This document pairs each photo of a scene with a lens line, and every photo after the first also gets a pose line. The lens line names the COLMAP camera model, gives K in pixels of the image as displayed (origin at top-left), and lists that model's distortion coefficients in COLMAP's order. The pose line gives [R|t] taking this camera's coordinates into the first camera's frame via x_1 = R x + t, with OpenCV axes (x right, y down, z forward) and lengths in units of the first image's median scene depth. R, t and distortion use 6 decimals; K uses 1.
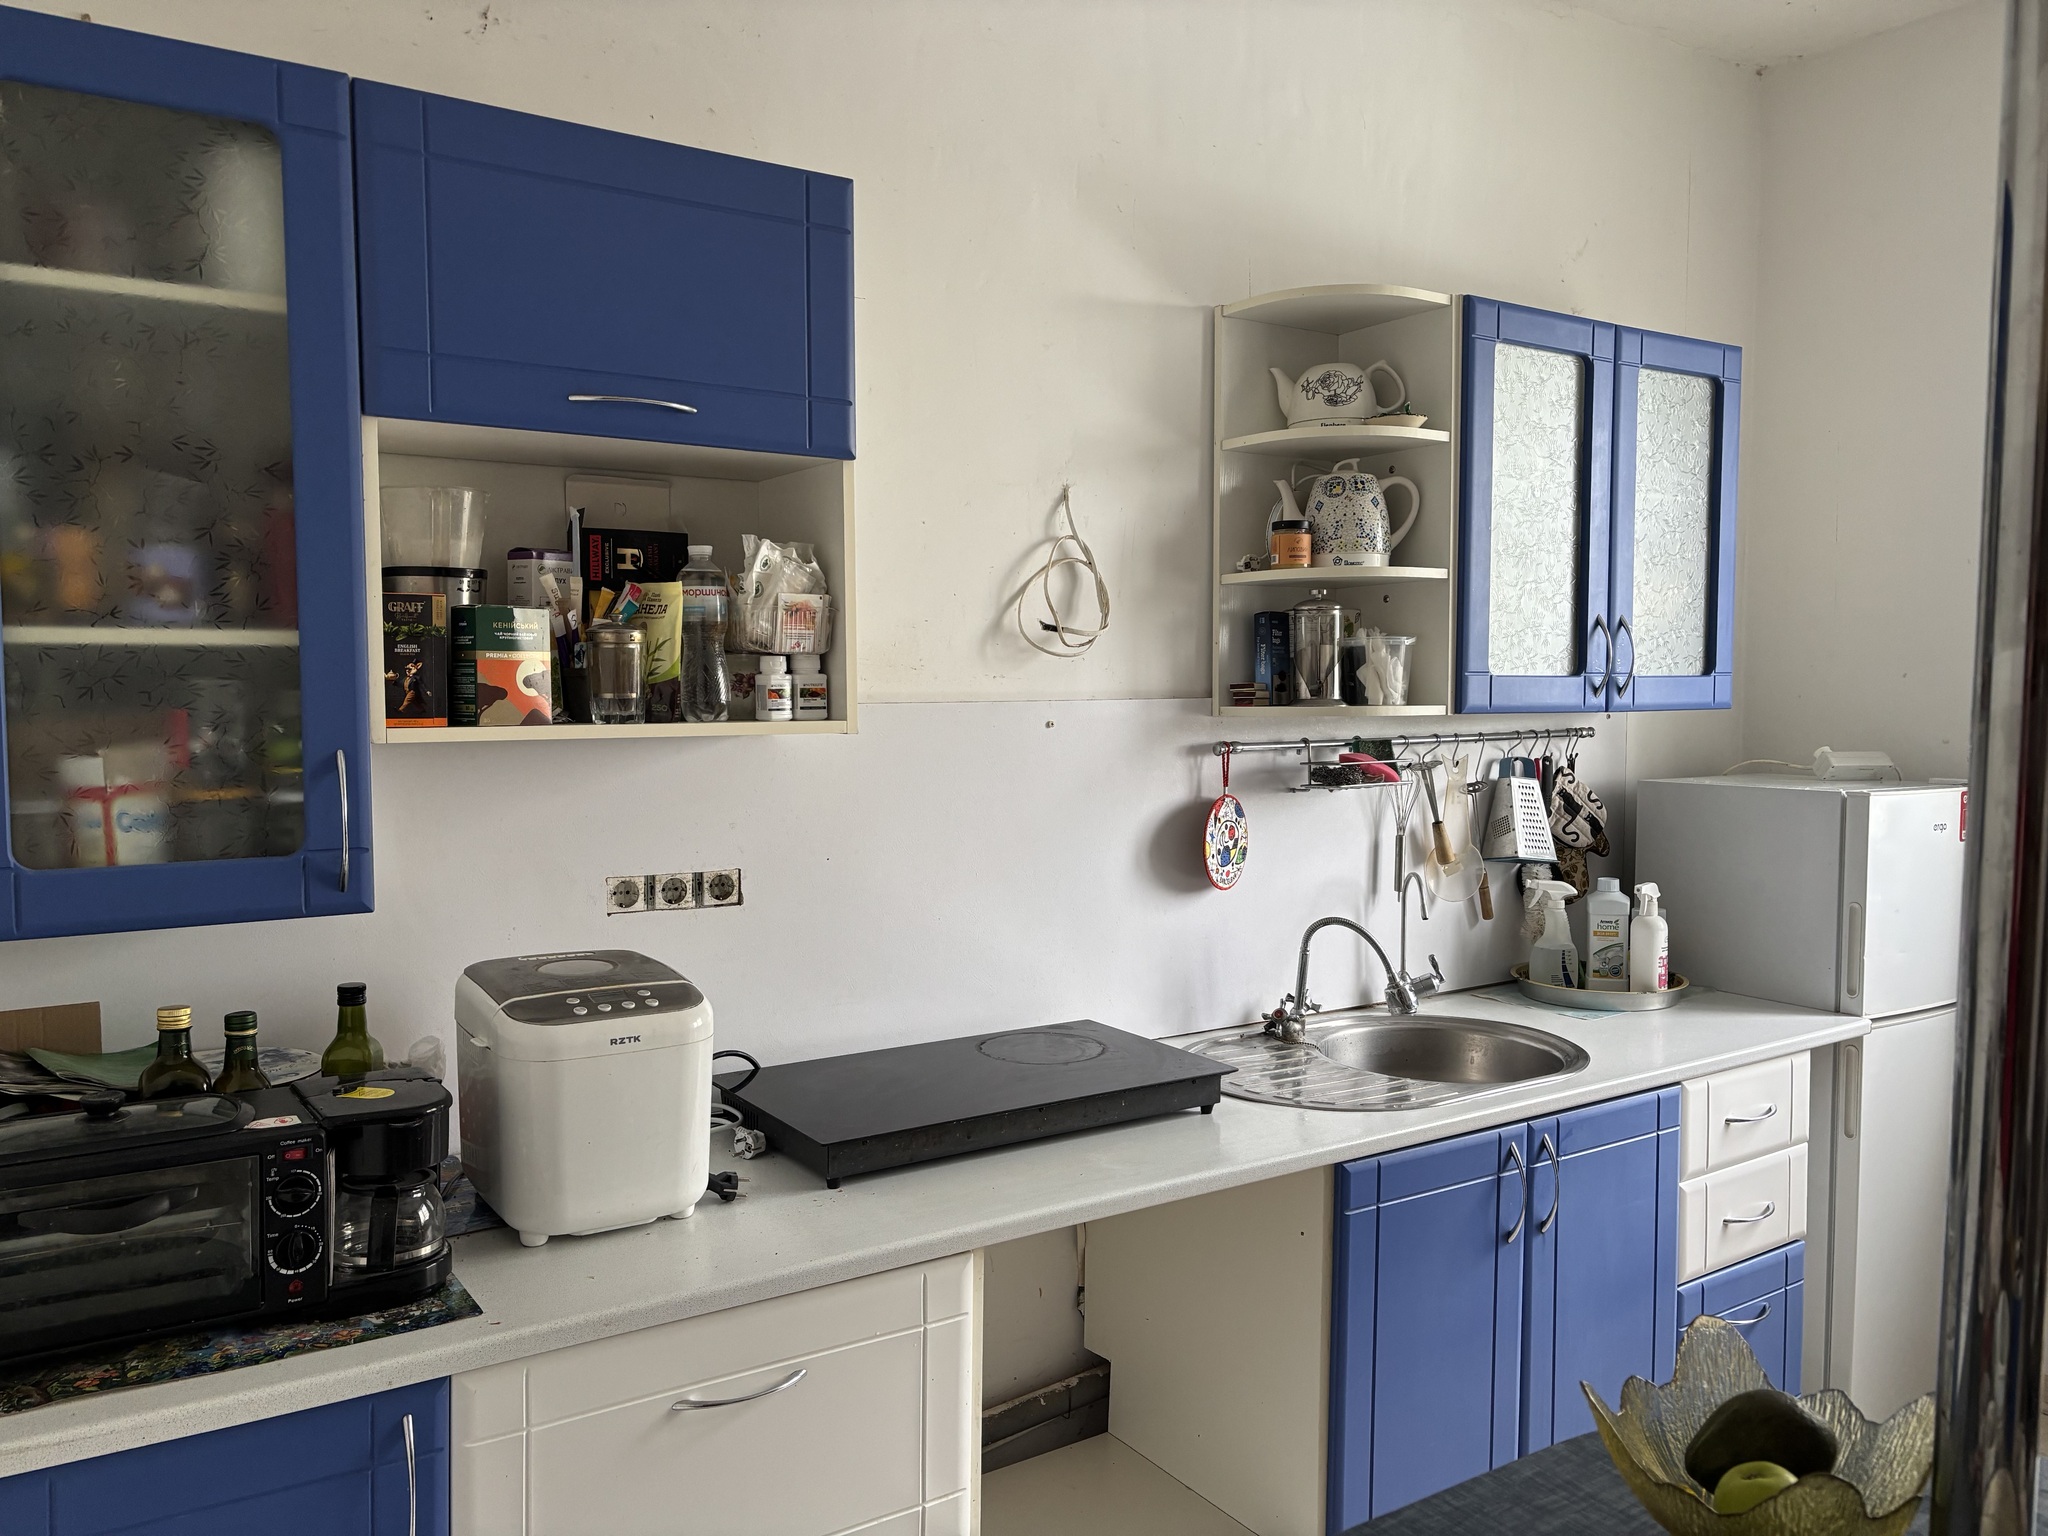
lens RADIAL K [[1529.3, 0, 1023.3], [0, 1529.3, 766.6], [0, 0, 1]] dist [0.024408, -0.003981]
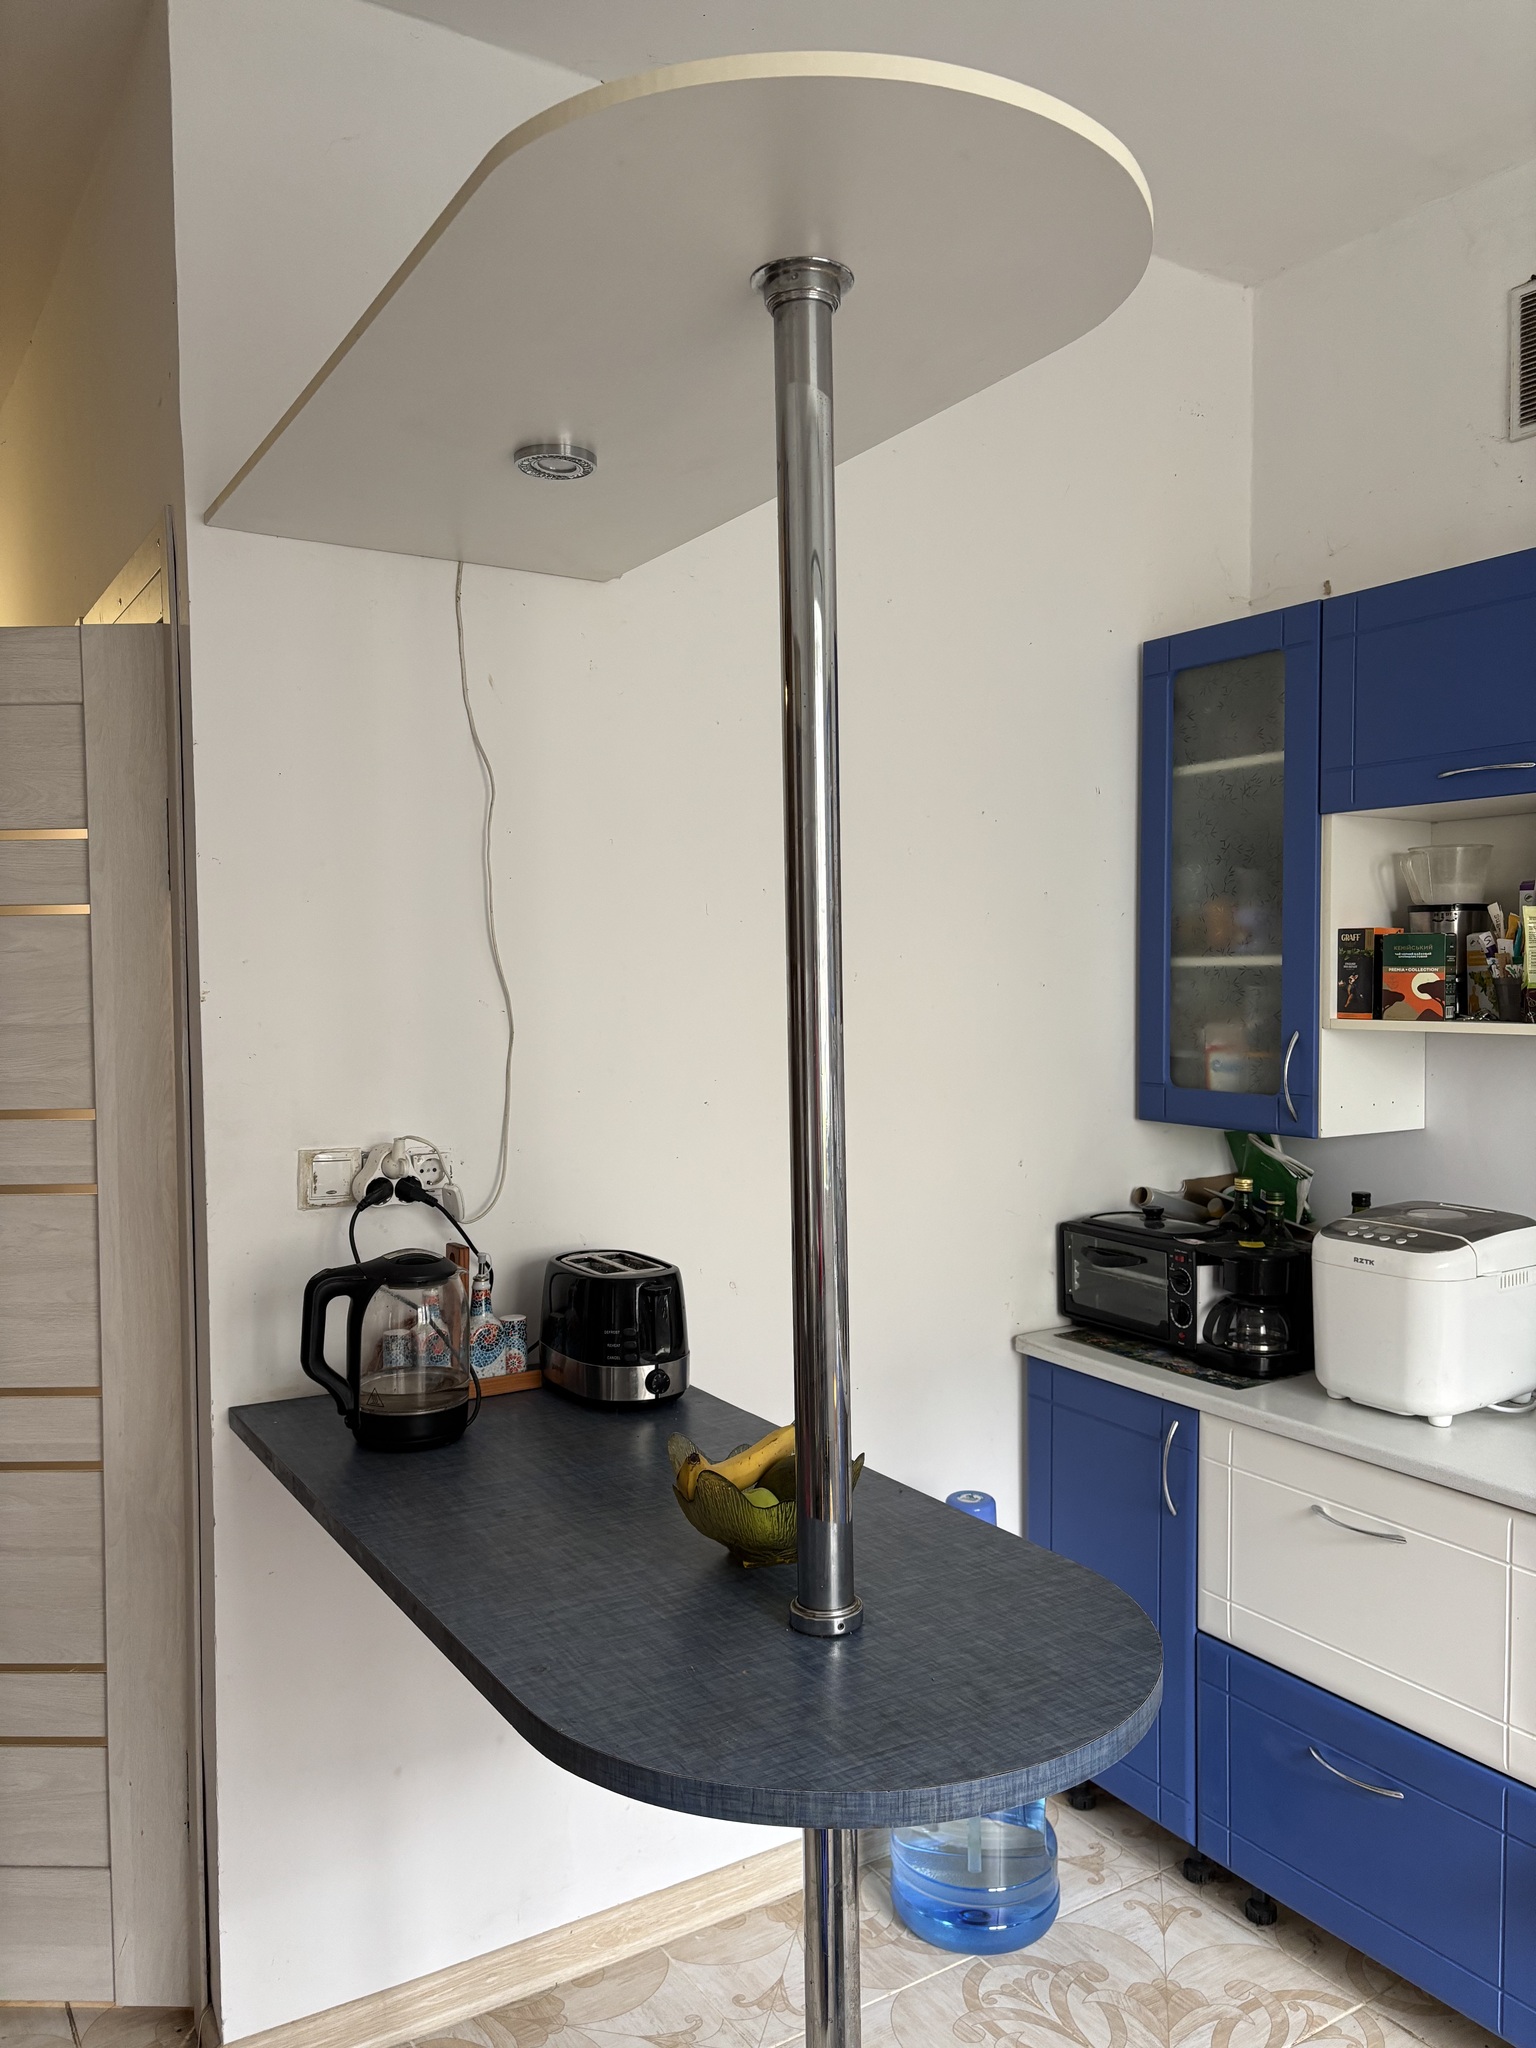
lens RADIAL K [[1529.3, 0, 767.0], [0, 1529.3, 1027.6], [0, 0, 1]] dist [0.024408, -0.003981]
pose [[-0.000177, 0.033233, -0.999448, 1.081445], [-0.058813, 0.997717, 0.033186, -0.033471], [0.998269, 0.058786, 0.001778, 0.444291]]
